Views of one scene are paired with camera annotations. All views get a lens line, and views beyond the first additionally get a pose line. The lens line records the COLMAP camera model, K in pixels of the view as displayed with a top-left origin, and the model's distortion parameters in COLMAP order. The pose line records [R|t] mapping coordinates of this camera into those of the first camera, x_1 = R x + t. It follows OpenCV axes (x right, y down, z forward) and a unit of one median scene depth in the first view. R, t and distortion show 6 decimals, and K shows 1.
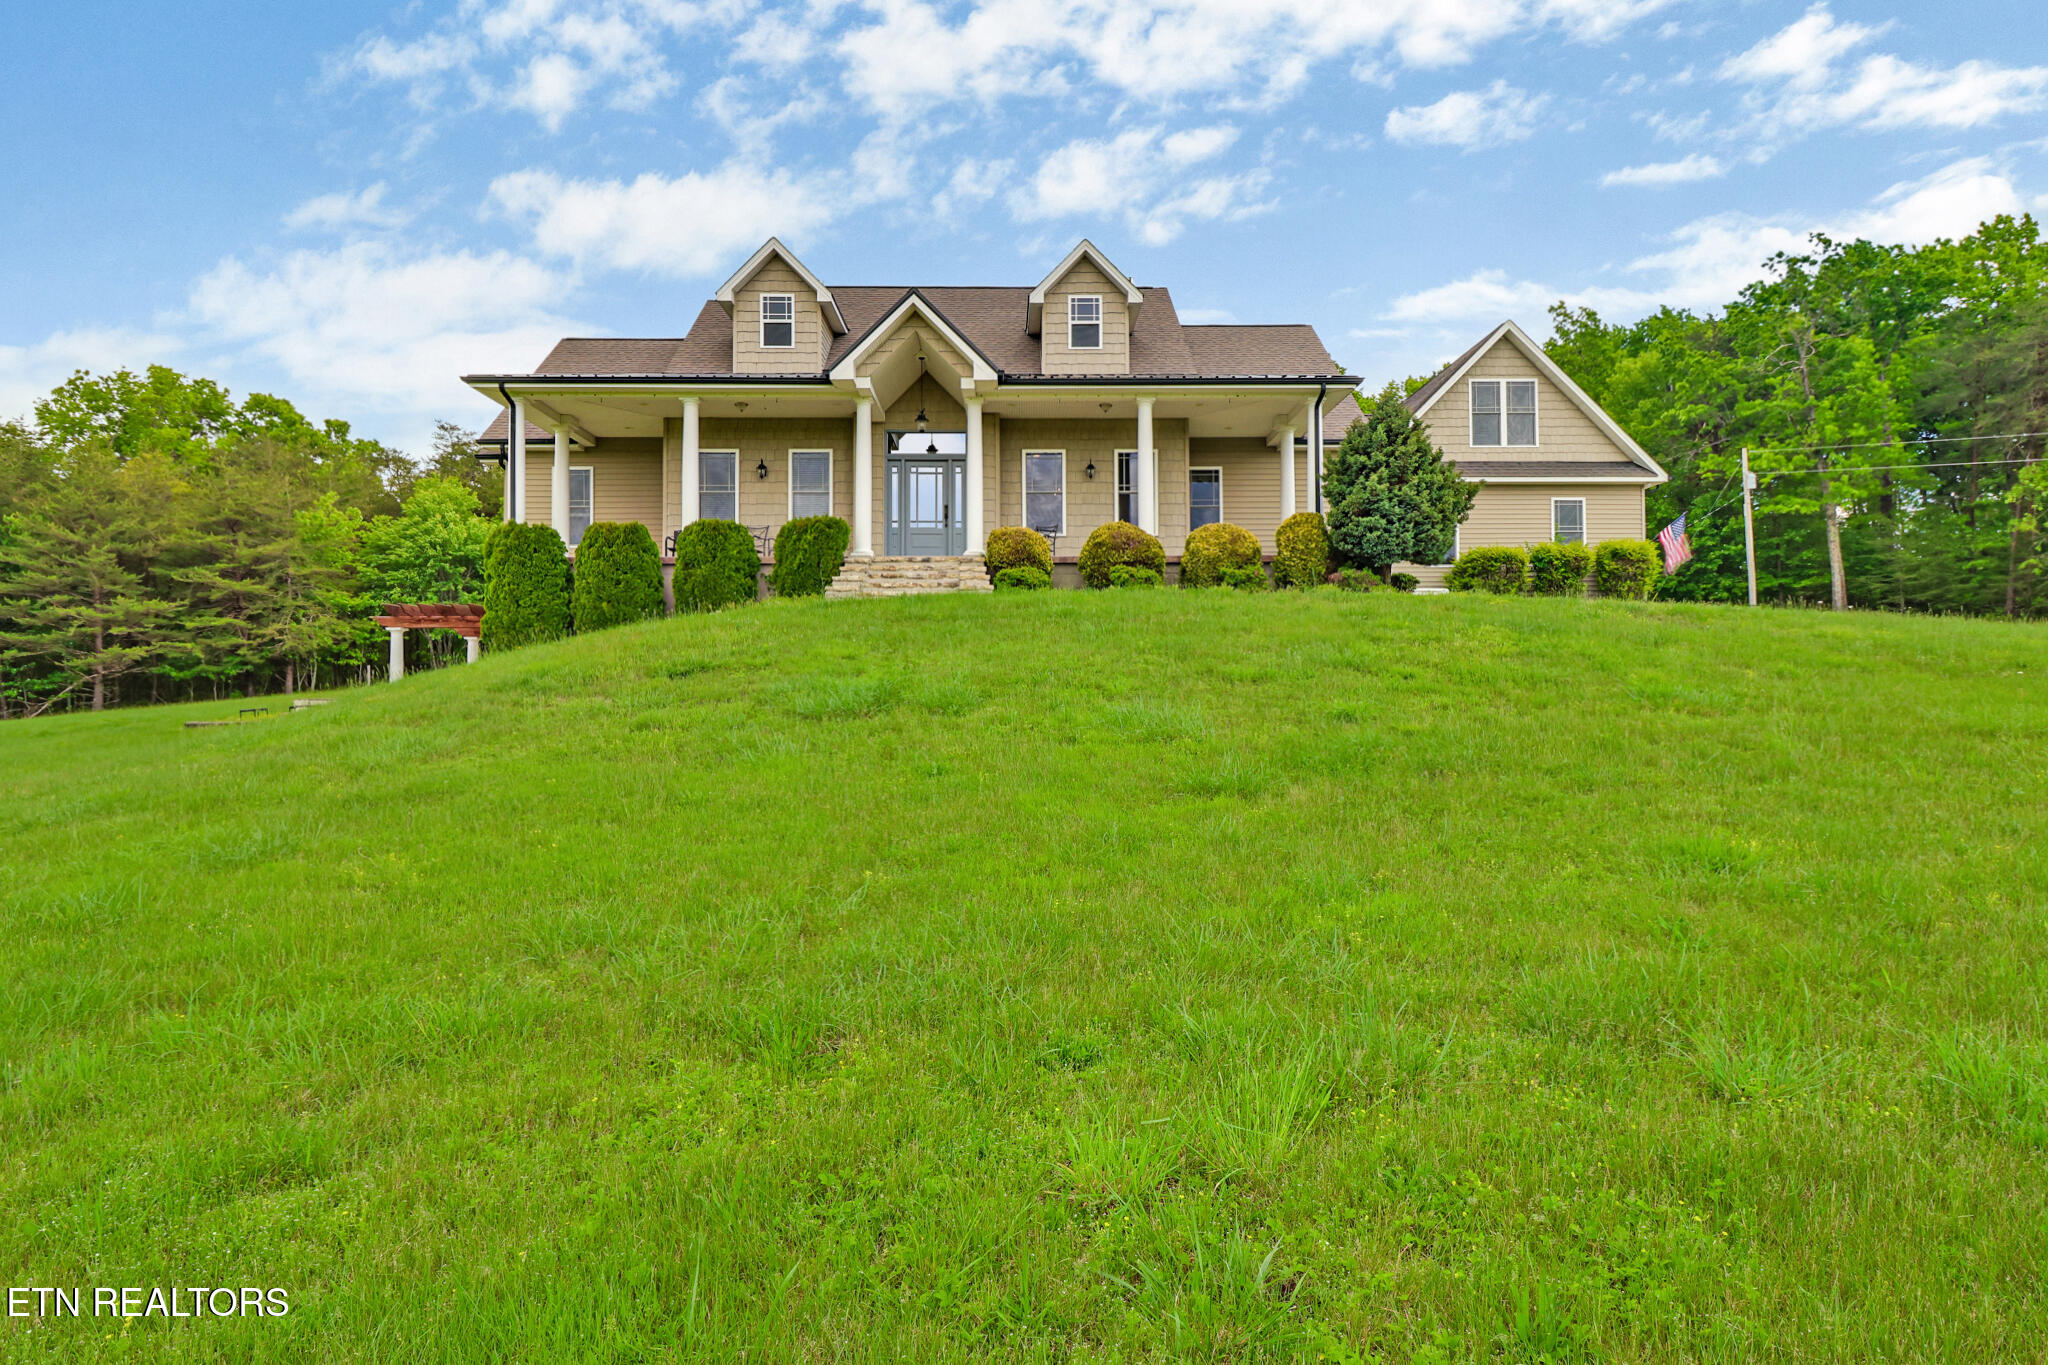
lens RADIAL K [[1145.8, 0, 1025.5], [0, 1145.8, 655.8], [0, 0, 1]] dist [0.003145, -0.001791]
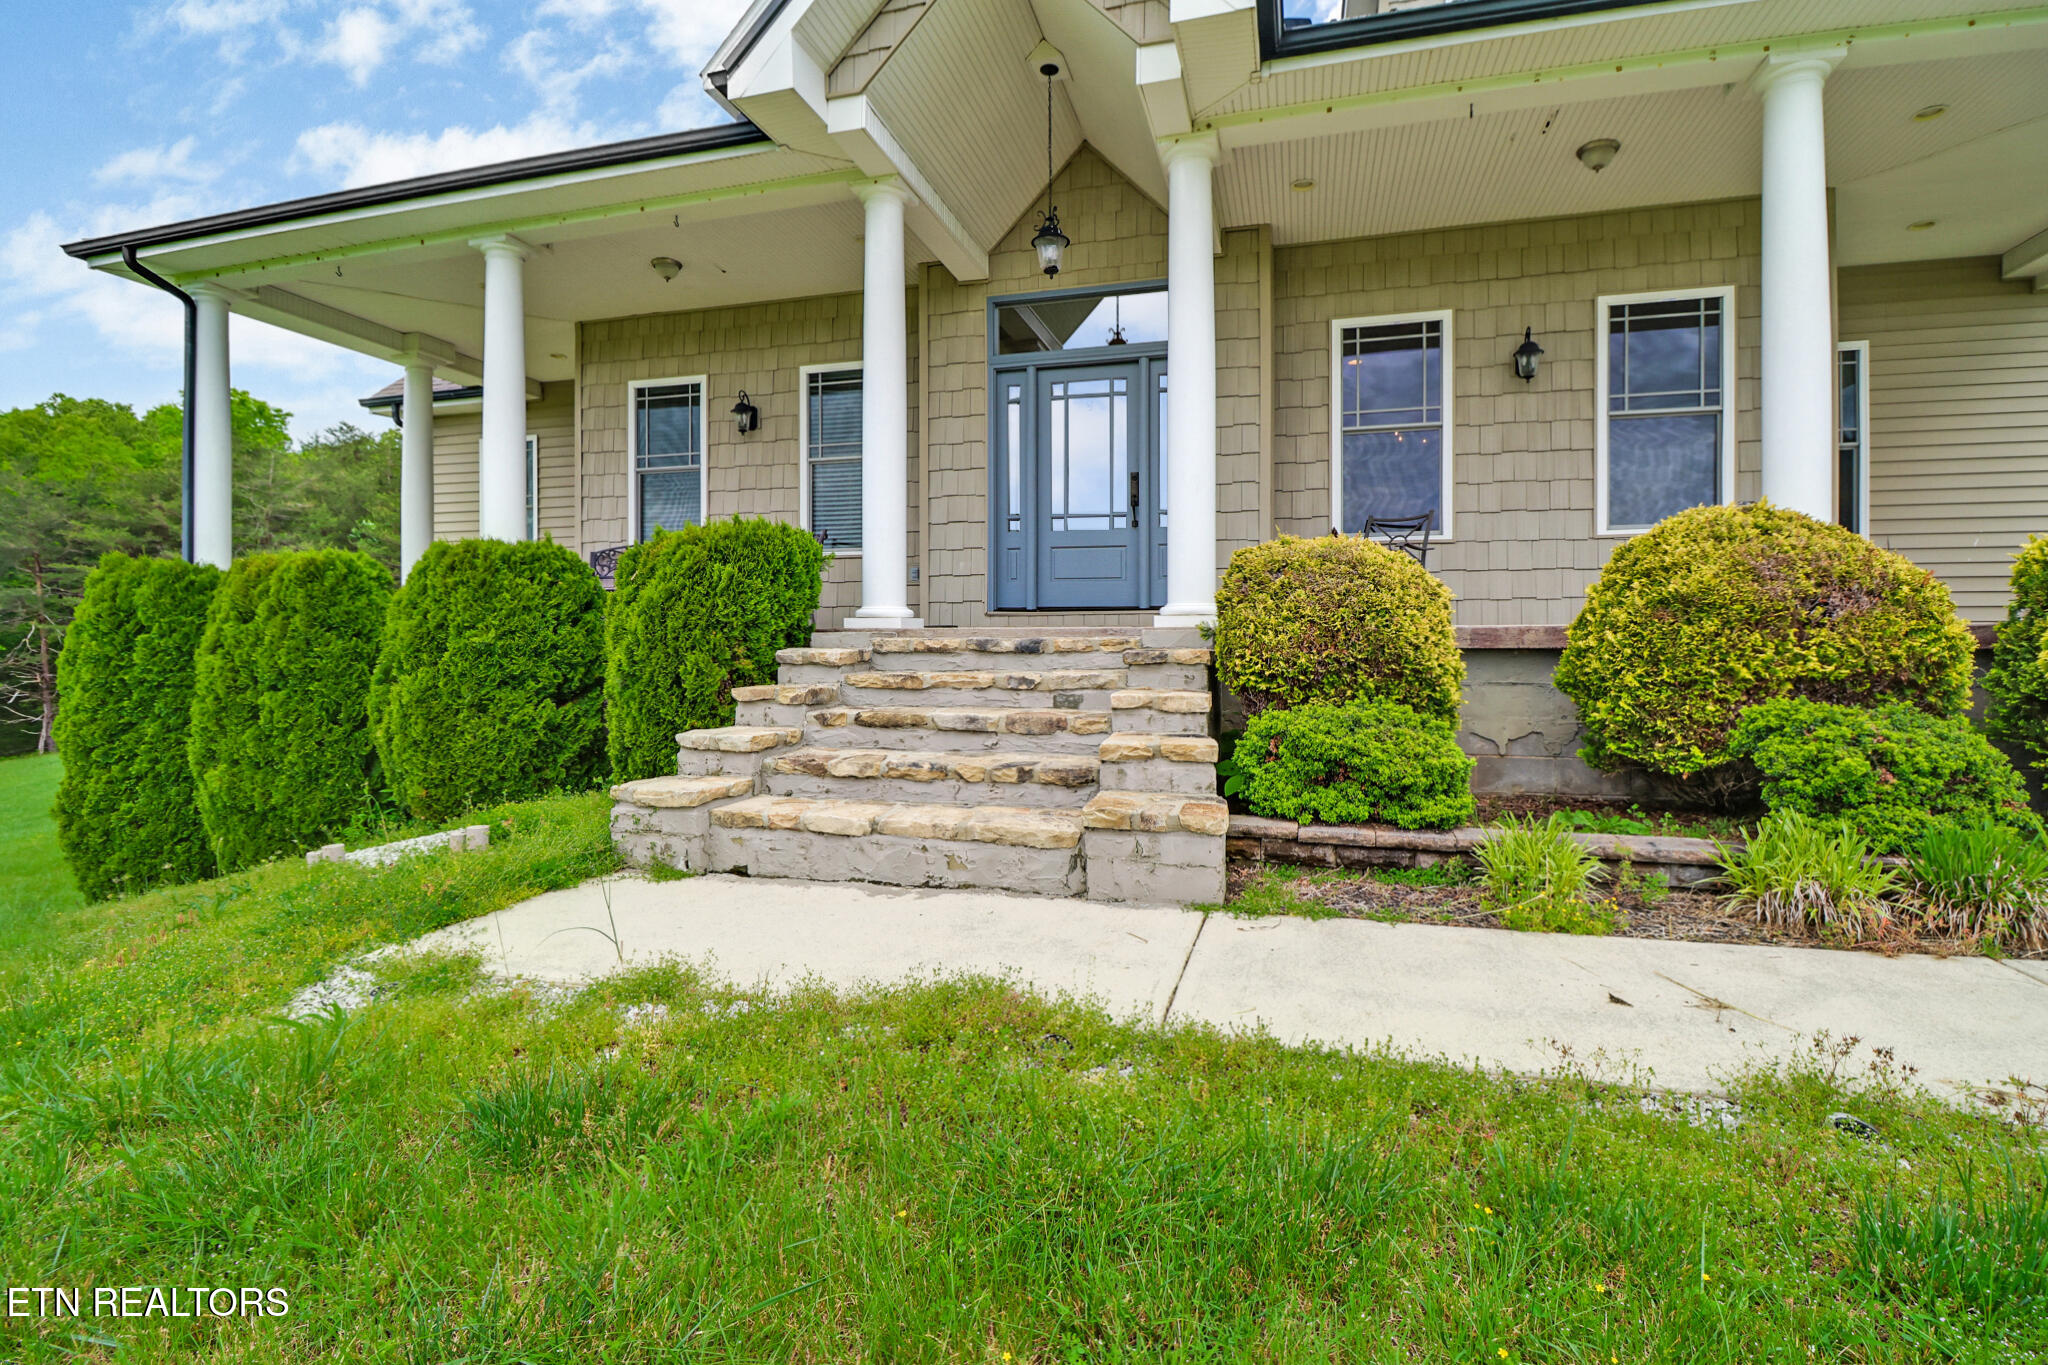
lens RADIAL K [[953.3, 0, 1025.7], [0, 953.3, 657.3], [0, 0, 1]] dist [-0.000762, -0.000252]
pose [[0.958403, 0.006535, -0.285342, -0.008010], [0.009121, 0.998526, 0.053506, -0.069701], [0.285271, -0.053883, 0.956931, 0.544609]]
